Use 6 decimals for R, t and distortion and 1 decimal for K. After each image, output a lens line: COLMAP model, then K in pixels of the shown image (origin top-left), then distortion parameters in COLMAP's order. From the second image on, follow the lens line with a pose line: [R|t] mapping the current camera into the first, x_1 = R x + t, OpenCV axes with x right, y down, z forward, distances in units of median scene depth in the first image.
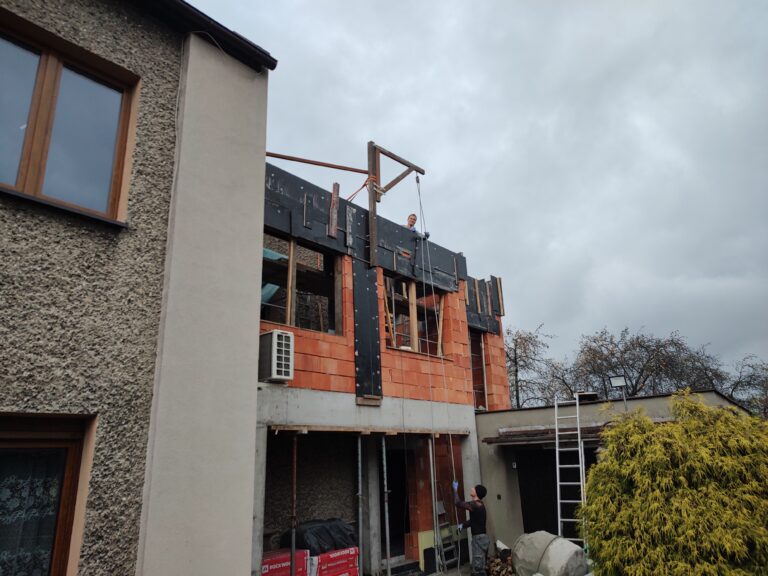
lens RADIAL K [[549.7, 0, 383.6], [0, 549.7, 283.9], [0, 0, 1]] dist [0.027698, -0.013763]
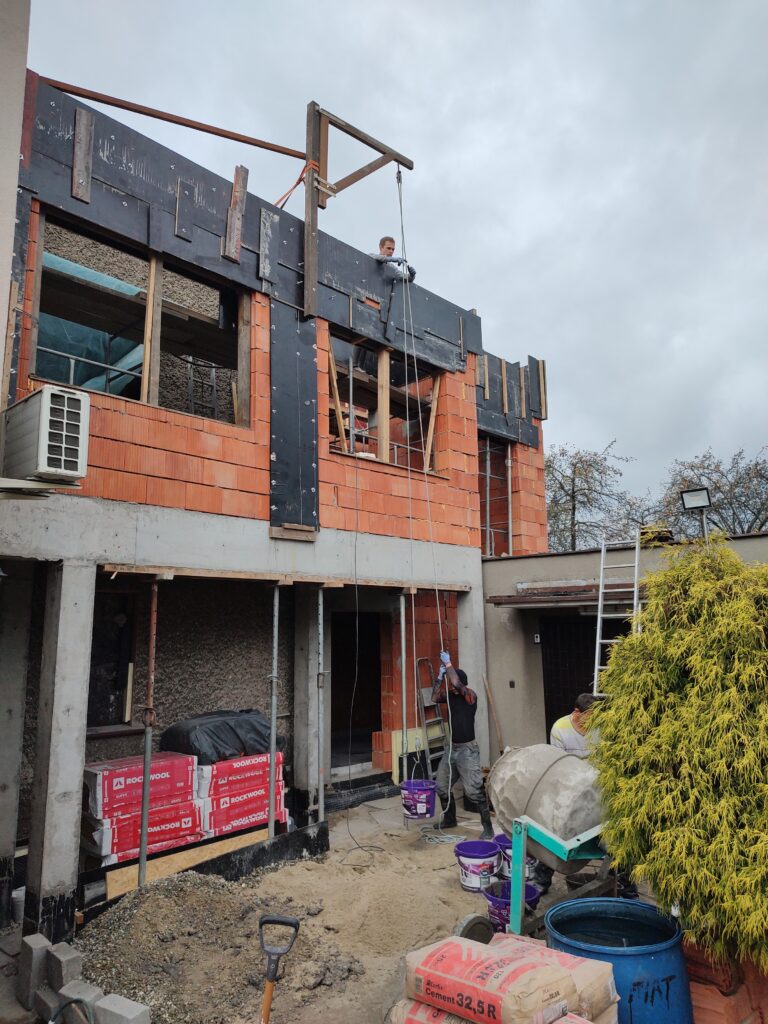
lens RADIAL K [[733.0, 0, 383.3], [0, 733.0, 513.9], [0, 0, 1]] dist [0.027698, -0.013763]
pose [[0.998843, 0.015993, -0.045342, 0.104693], [-0.008953, 0.988432, 0.151397, 0.060712], [0.047239, -0.150816, 0.987433, 0.179917]]
